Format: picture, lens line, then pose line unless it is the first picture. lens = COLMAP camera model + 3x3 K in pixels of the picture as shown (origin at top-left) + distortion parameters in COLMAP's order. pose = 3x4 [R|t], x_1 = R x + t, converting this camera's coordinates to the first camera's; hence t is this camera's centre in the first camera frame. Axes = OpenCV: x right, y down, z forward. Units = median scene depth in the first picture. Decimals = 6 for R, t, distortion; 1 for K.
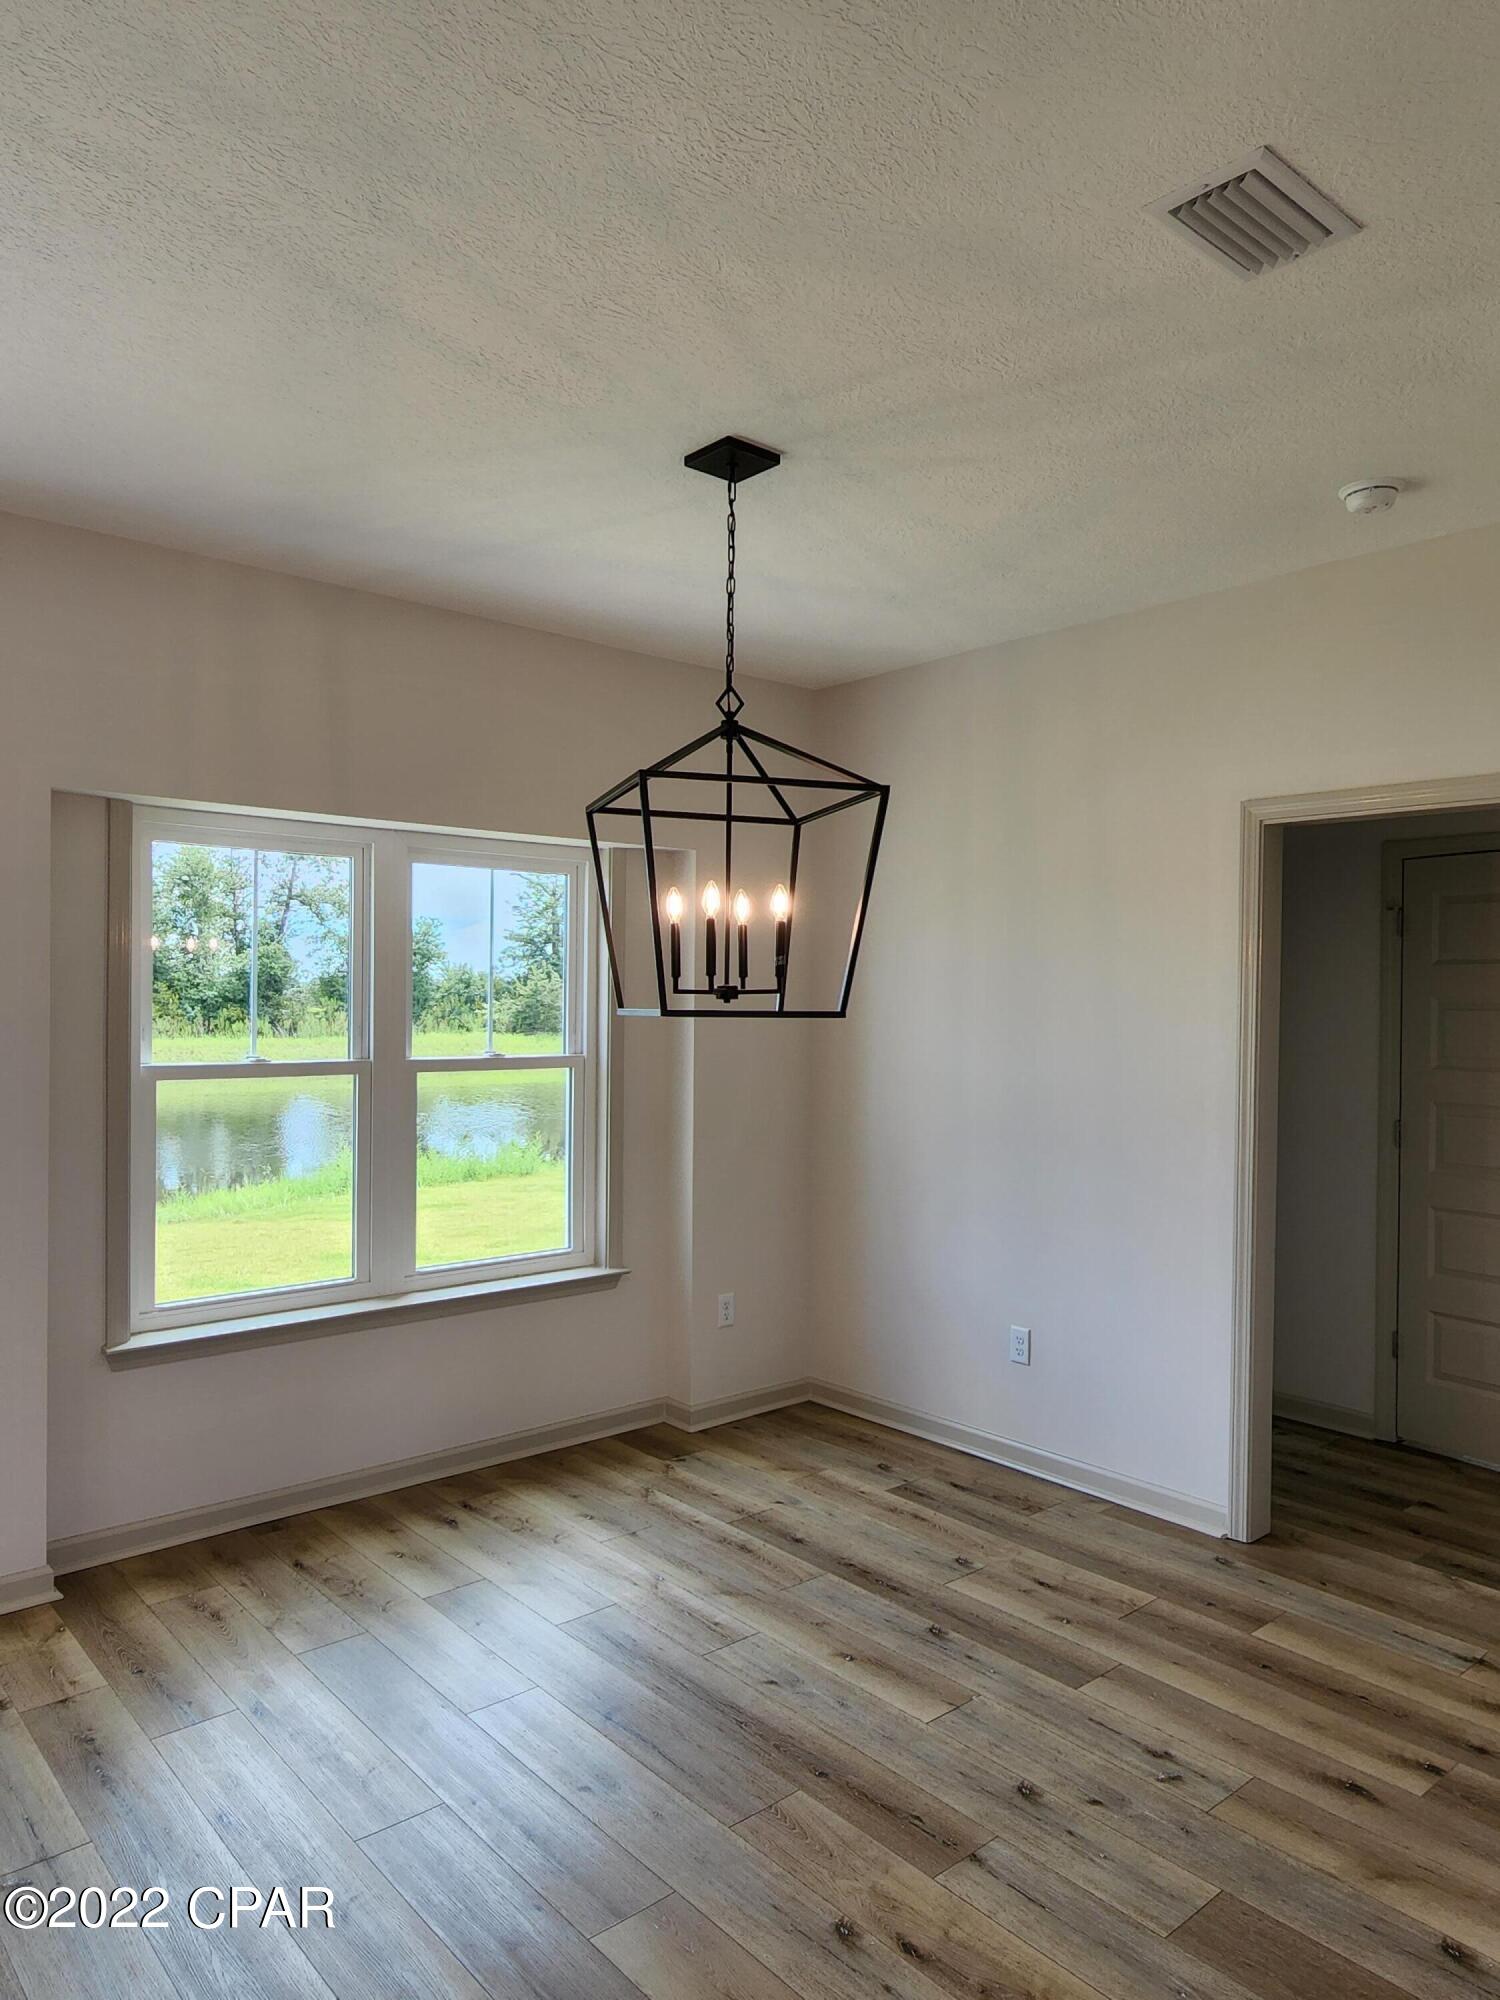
lens RADIAL K [[1321.3, 0, 750.0], [0, 1321.3, 1000.0], [0, 0, 1]] dist [0.000723, -0.005745]
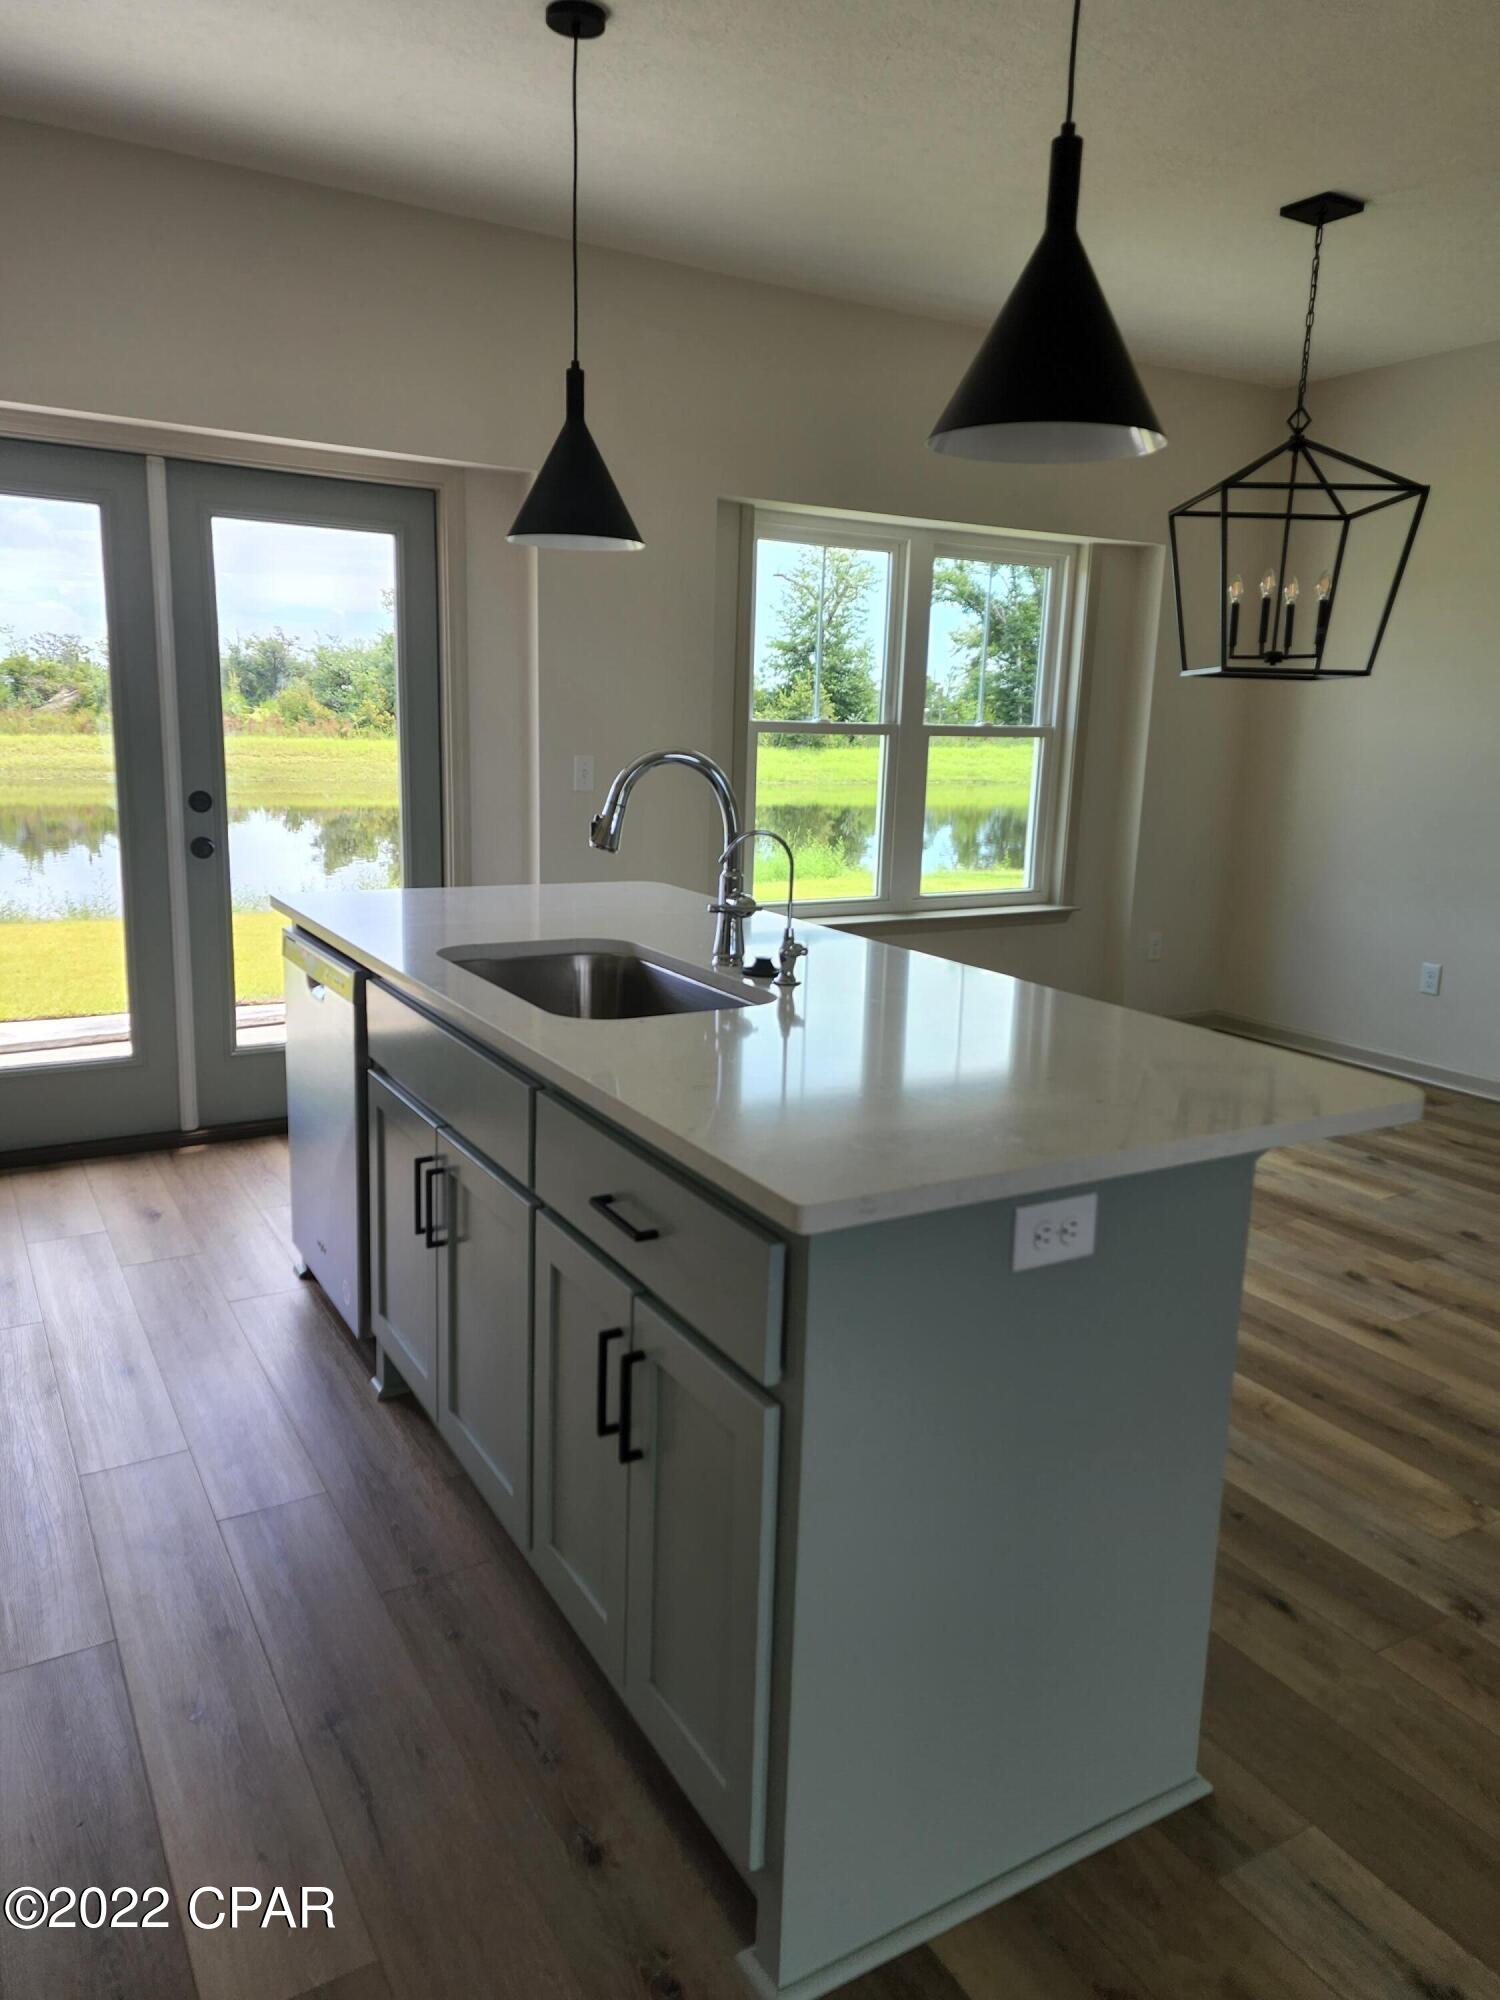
lens RADIAL K [[1399.4, 0, 742.5], [0, 1399.4, 976.6], [0, 0, 1]] dist [0.065727, -0.006564]
pose [[0.983993, 0.043950, -0.172704, -0.280304], [-0.011909, 0.983162, 0.182347, 0.056515], [0.177810, -0.177371, 0.967948, -0.516835]]
